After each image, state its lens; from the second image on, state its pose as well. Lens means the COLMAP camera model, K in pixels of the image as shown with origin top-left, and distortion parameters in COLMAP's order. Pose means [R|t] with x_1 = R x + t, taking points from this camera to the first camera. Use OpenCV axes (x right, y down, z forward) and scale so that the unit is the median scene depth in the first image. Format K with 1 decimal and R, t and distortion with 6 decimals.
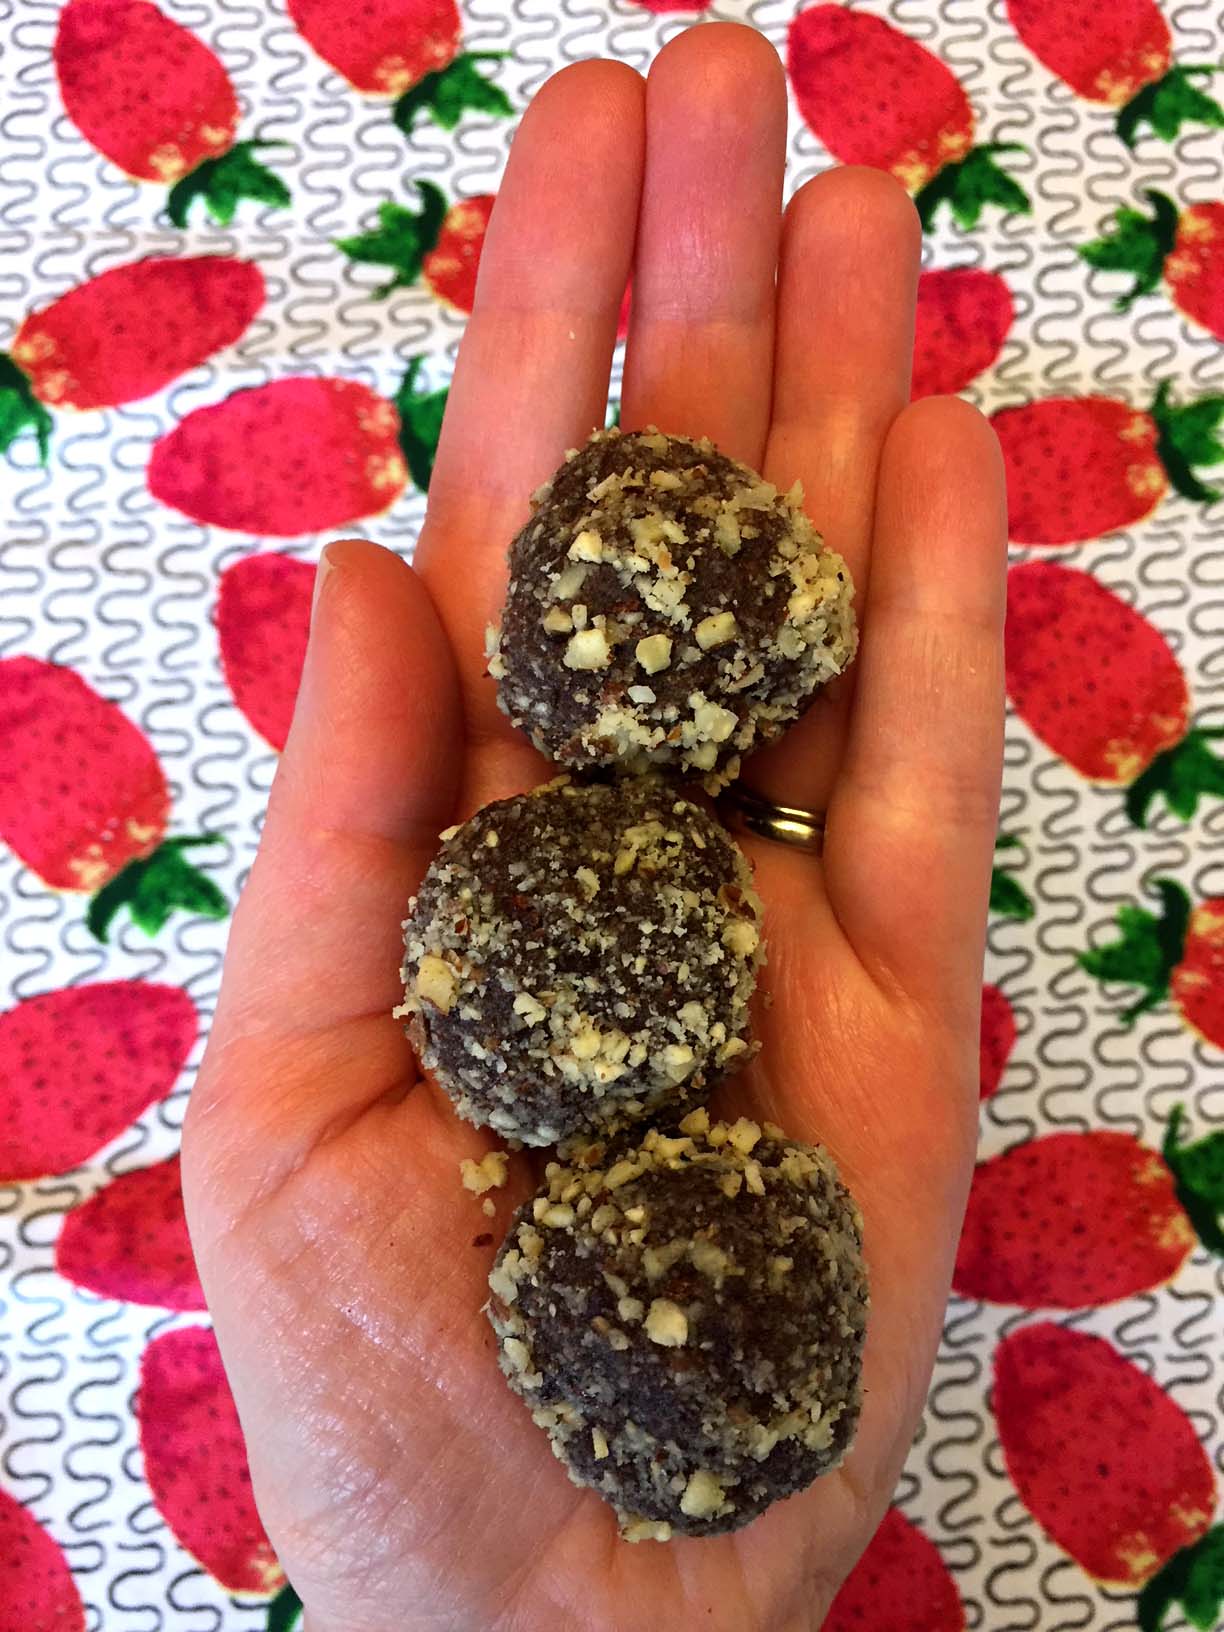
lens RADIAL K [[1365.6, 0, 611.2], [0, 1365.6, 814.7], [0, 0, 1]] dist [0.018653, 0.000590]
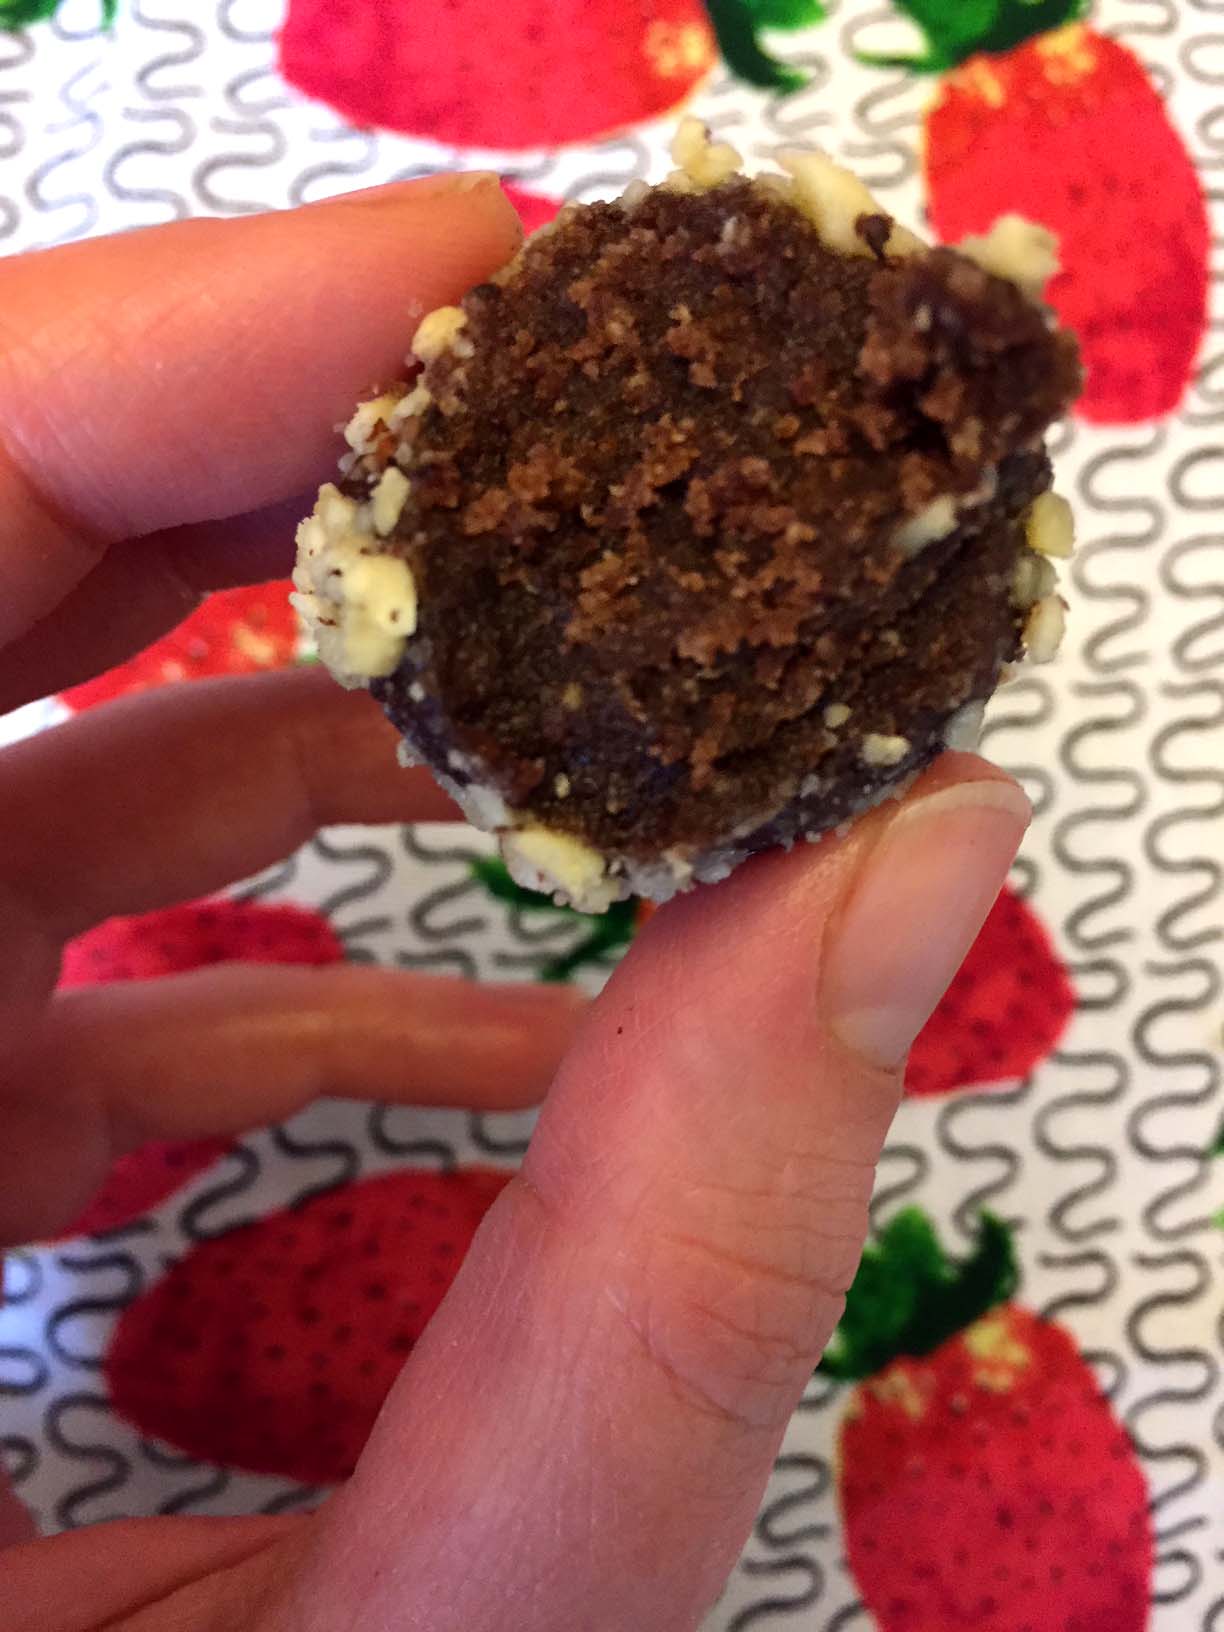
lens RADIAL K [[1365.6, 0, 612.8], [0, 1365.6, 818.4], [0, 0, 1]] dist [0.018653, 0.000590]
pose [[0.999468, 0.027278, 0.017890, 0.390564], [-0.028690, 0.996045, 0.084097, 0.033953], [-0.015525, -0.084565, 0.996297, 0.428274]]
